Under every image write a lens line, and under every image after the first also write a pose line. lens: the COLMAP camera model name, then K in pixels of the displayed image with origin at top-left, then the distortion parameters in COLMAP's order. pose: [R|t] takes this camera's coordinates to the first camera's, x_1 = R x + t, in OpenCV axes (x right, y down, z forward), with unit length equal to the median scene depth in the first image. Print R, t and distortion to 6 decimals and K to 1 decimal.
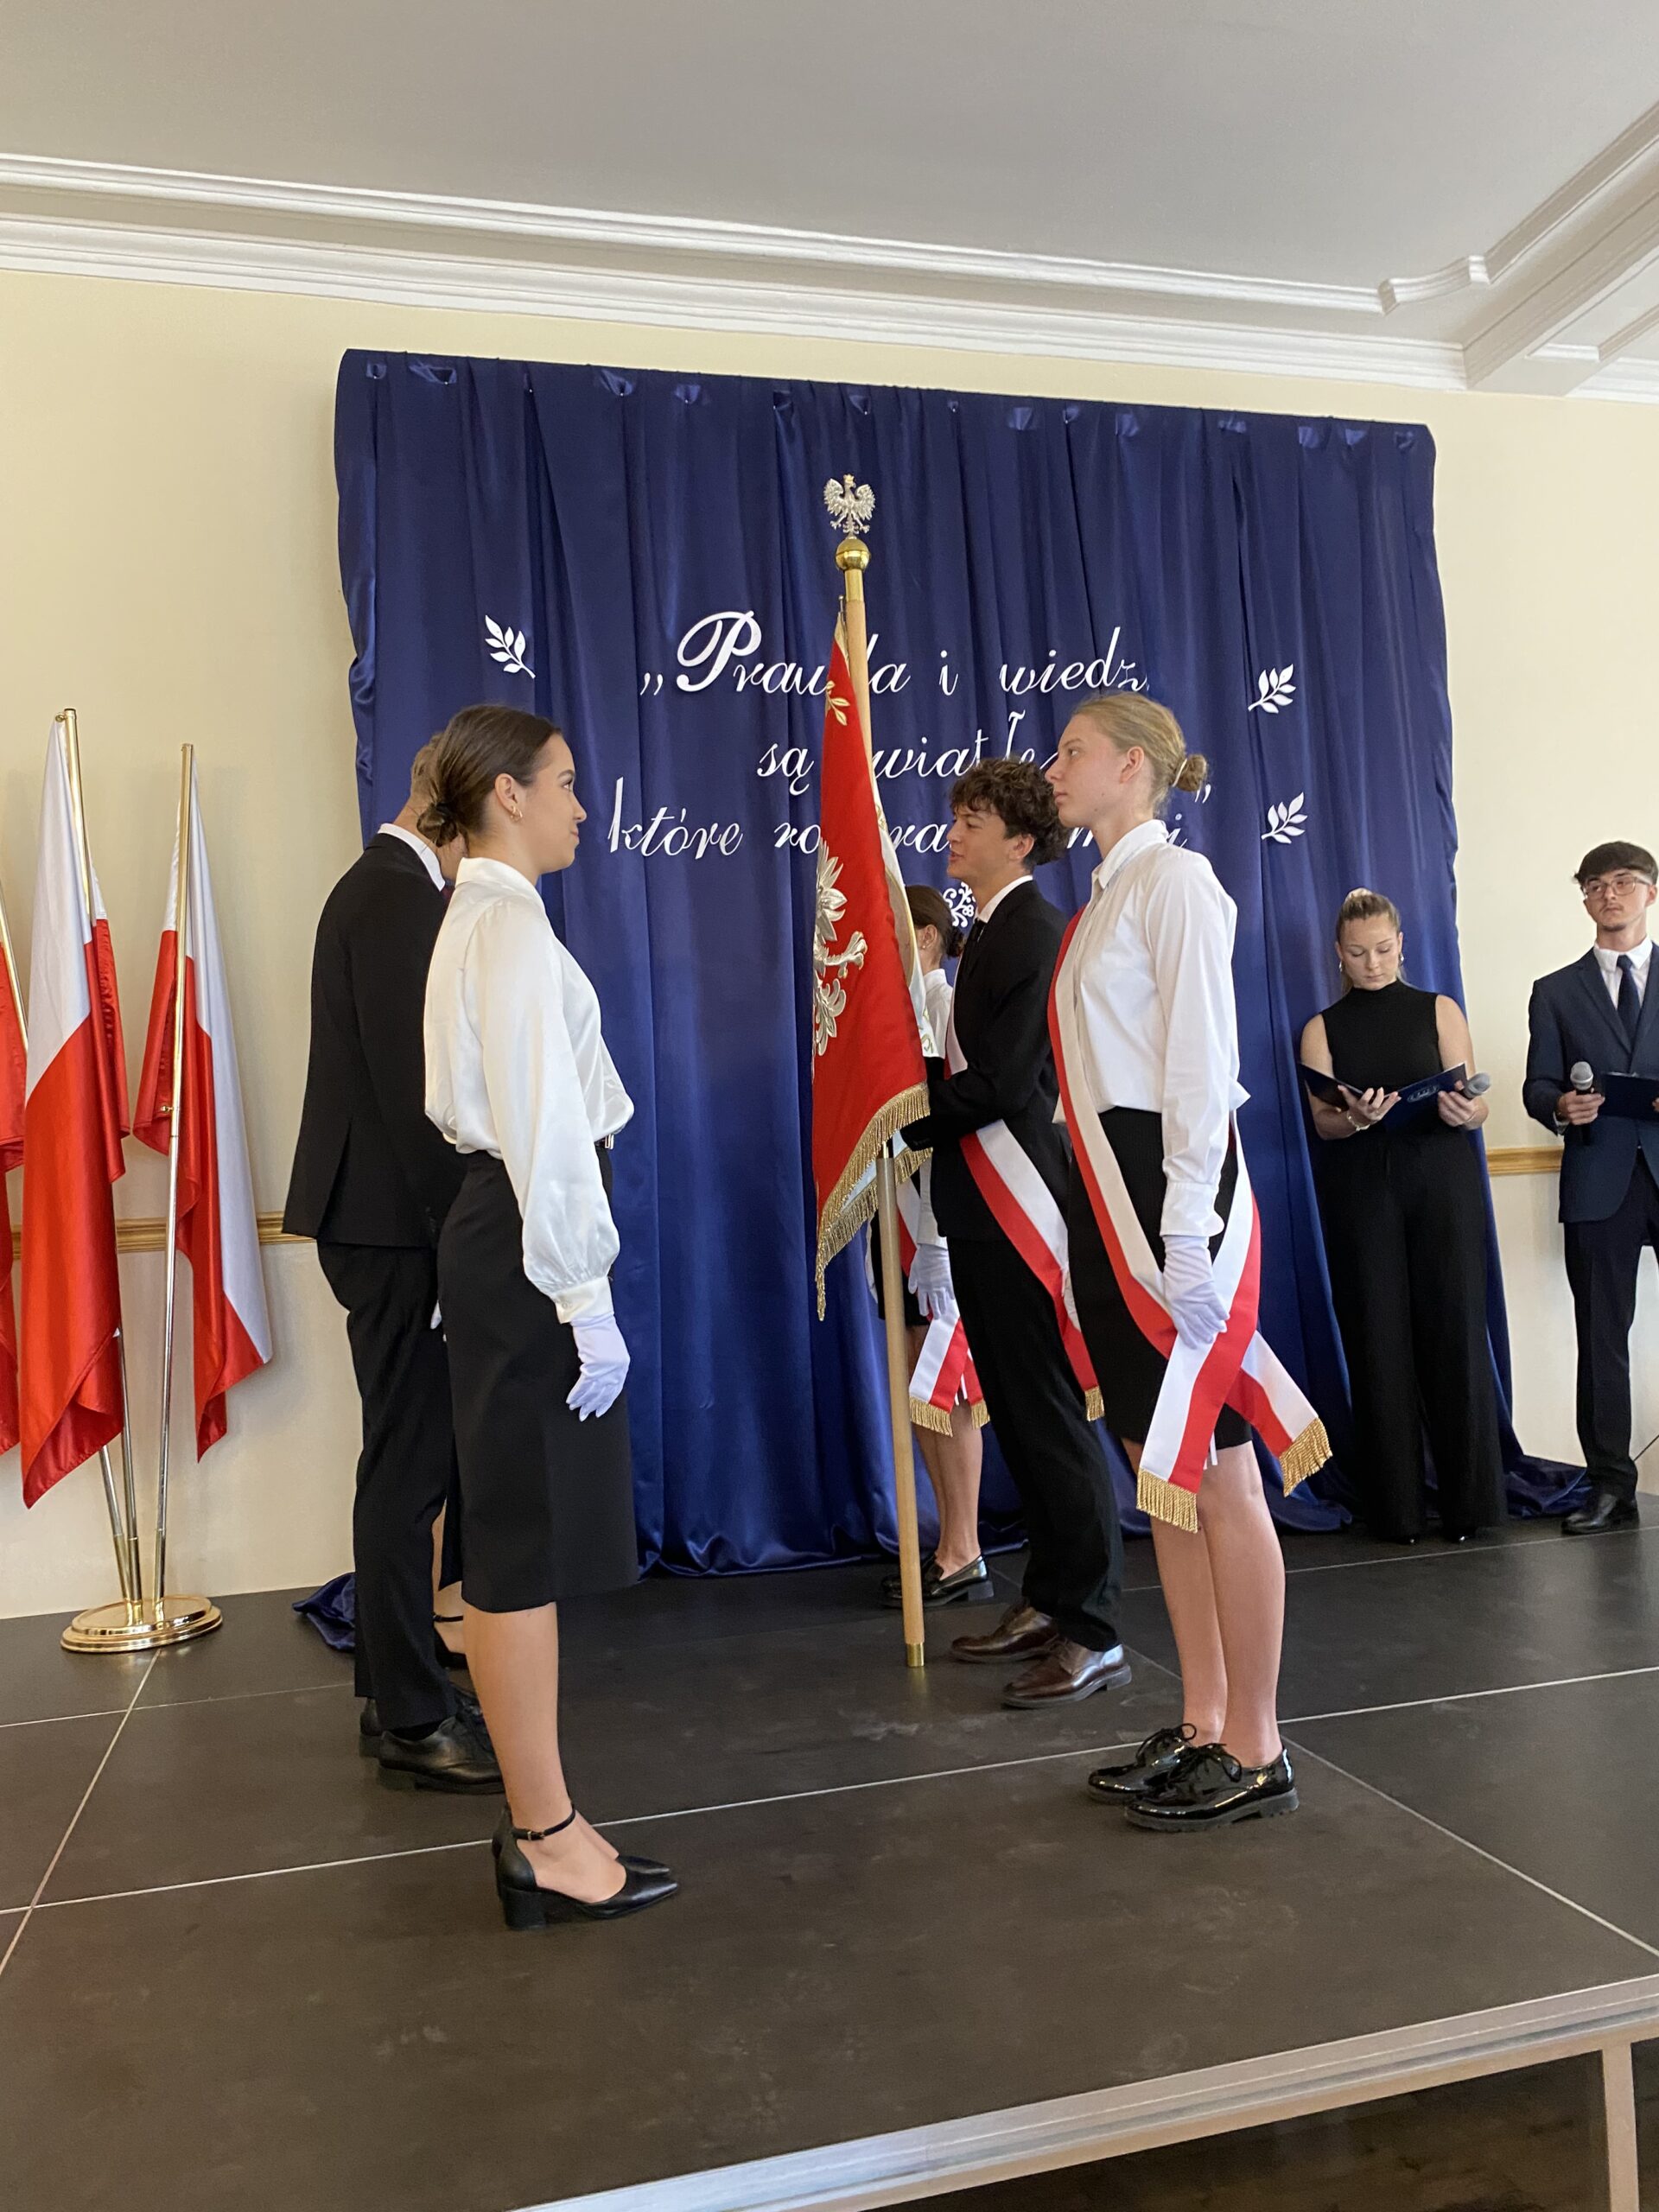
lens RADIAL K [[1614.6, 0, 816.7], [0, 1614.6, 1120.3], [0, 0, 1]] dist [0.006455, -0.019671]
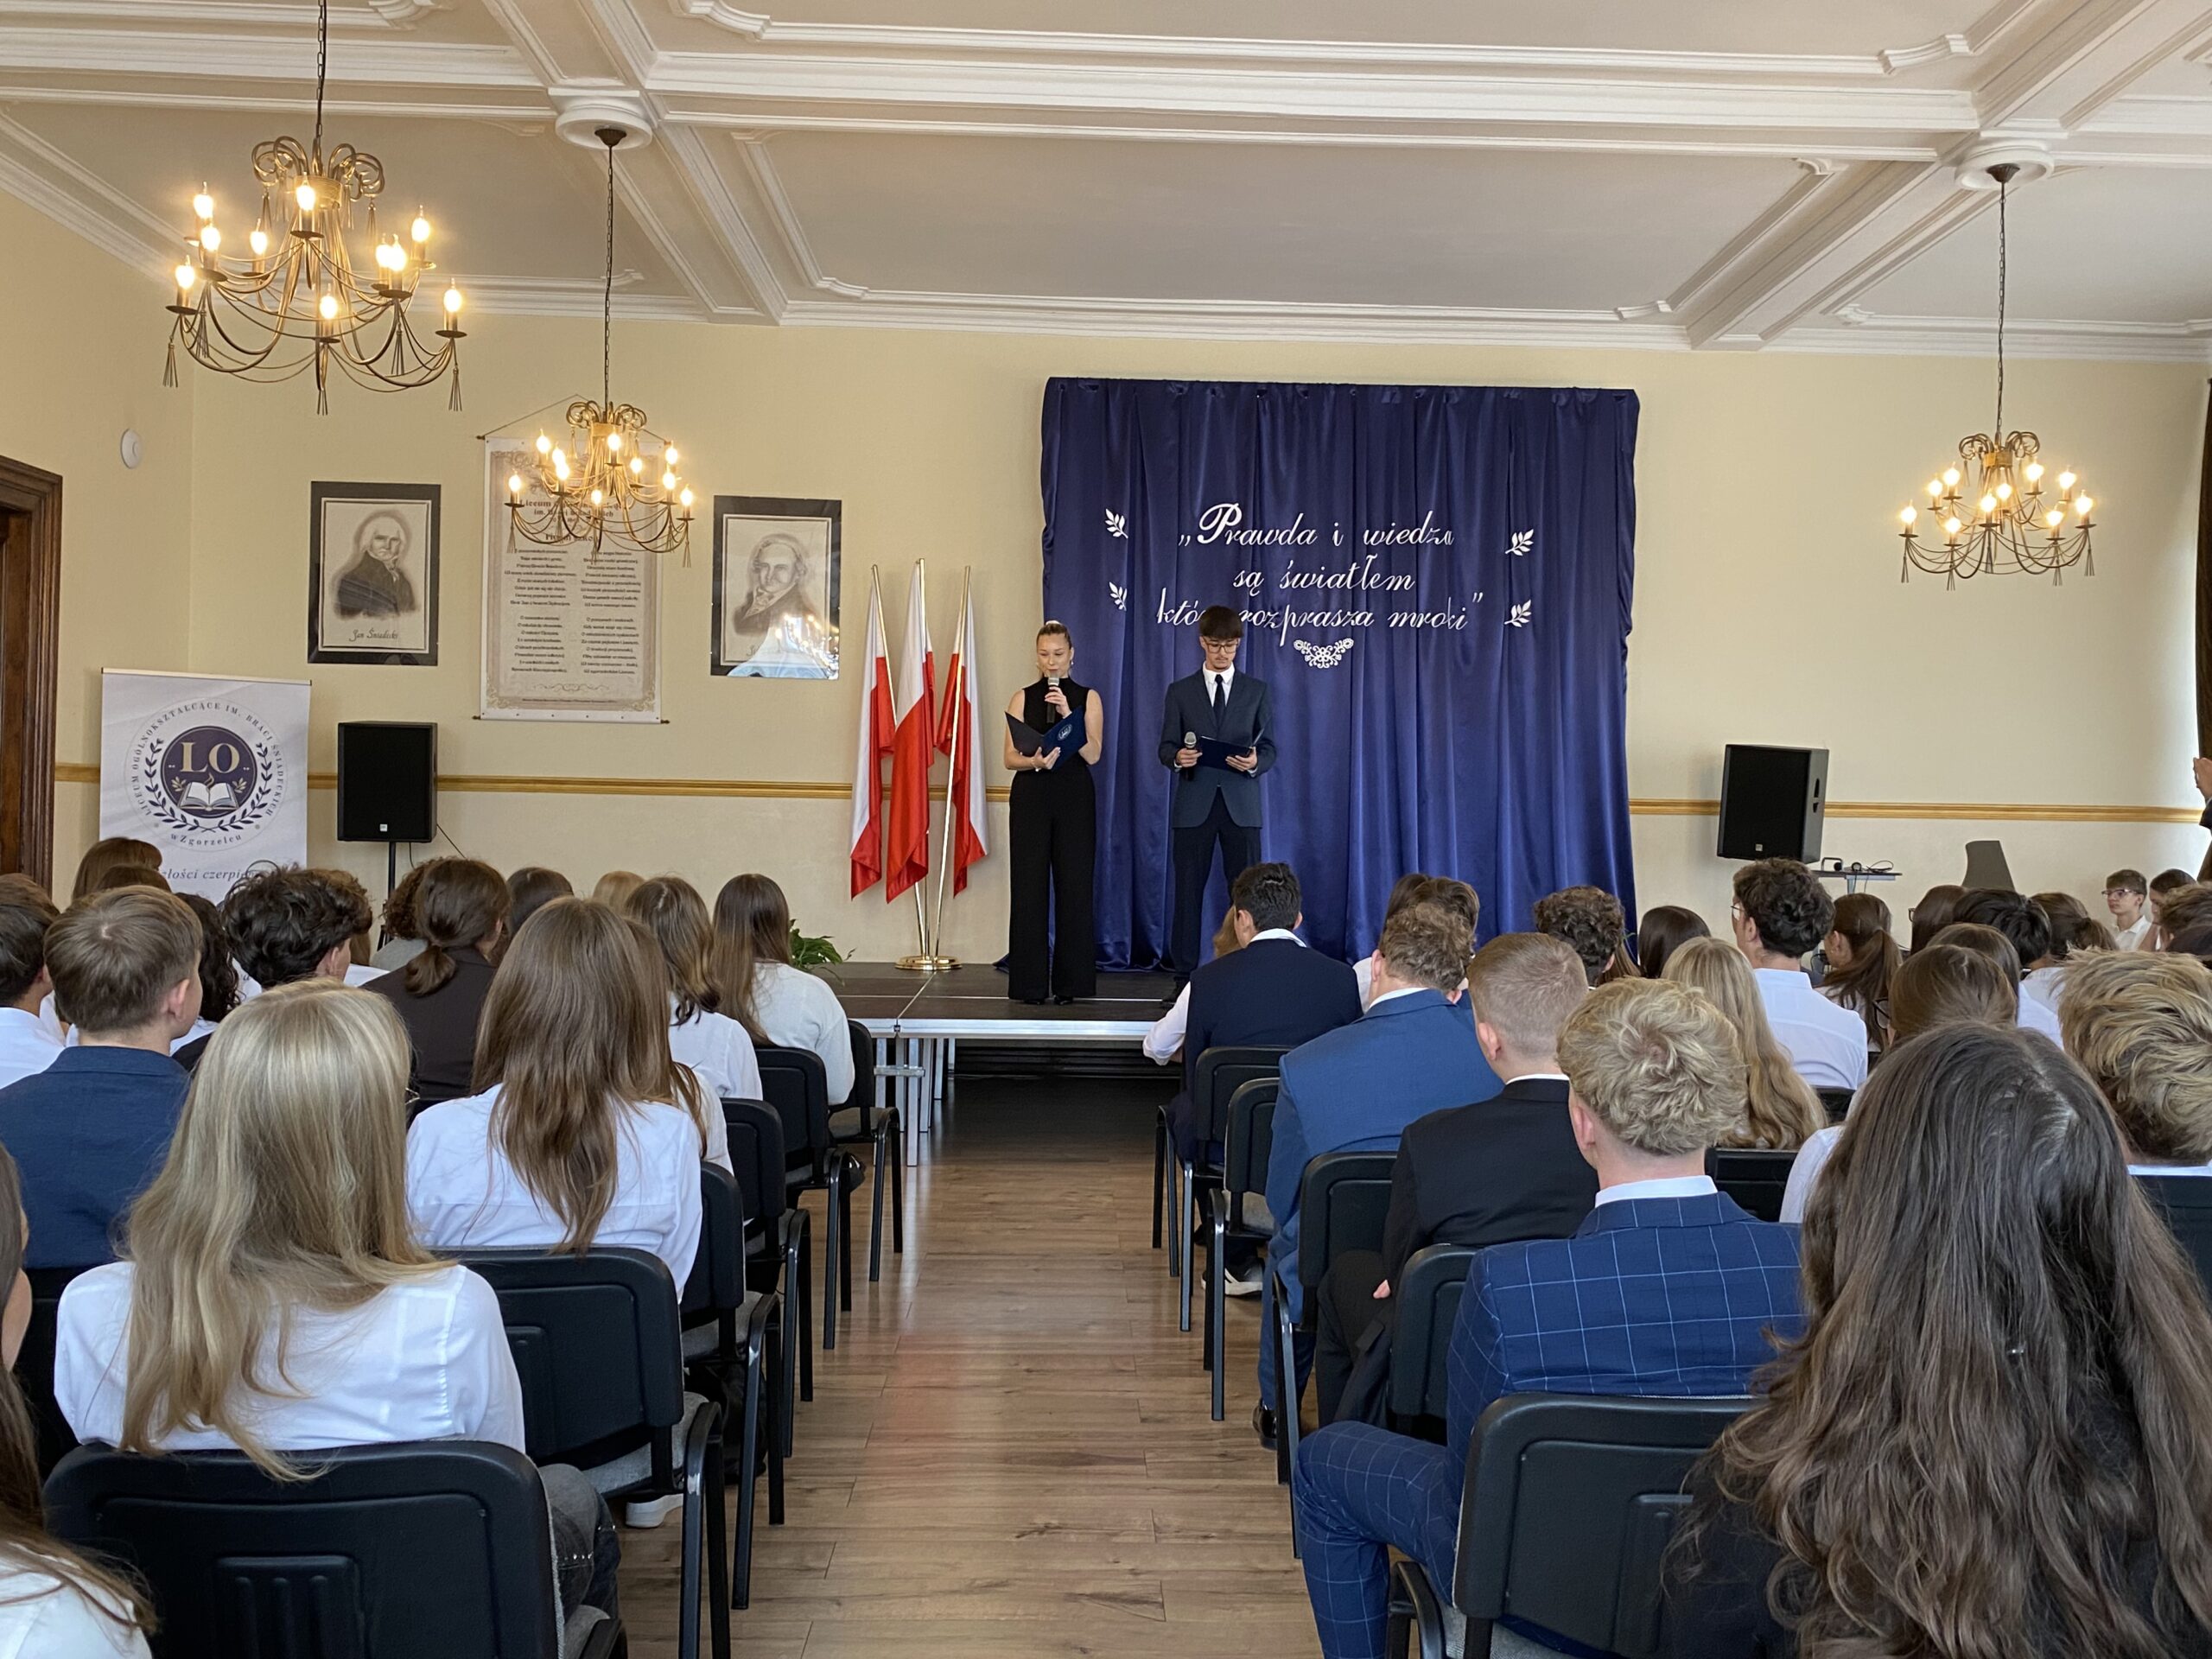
lens RADIAL K [[2135.7, 0, 1137.7], [0, 2135.7, 801.4], [0, 0, 1]] dist [0.147890, 0.000000]
pose [[0.973684, 0.068730, -0.217291, 0.442832], [-0.061763, 0.997340, 0.038702, -0.041604], [0.219373, -0.024263, 0.975339, -1.630763]]
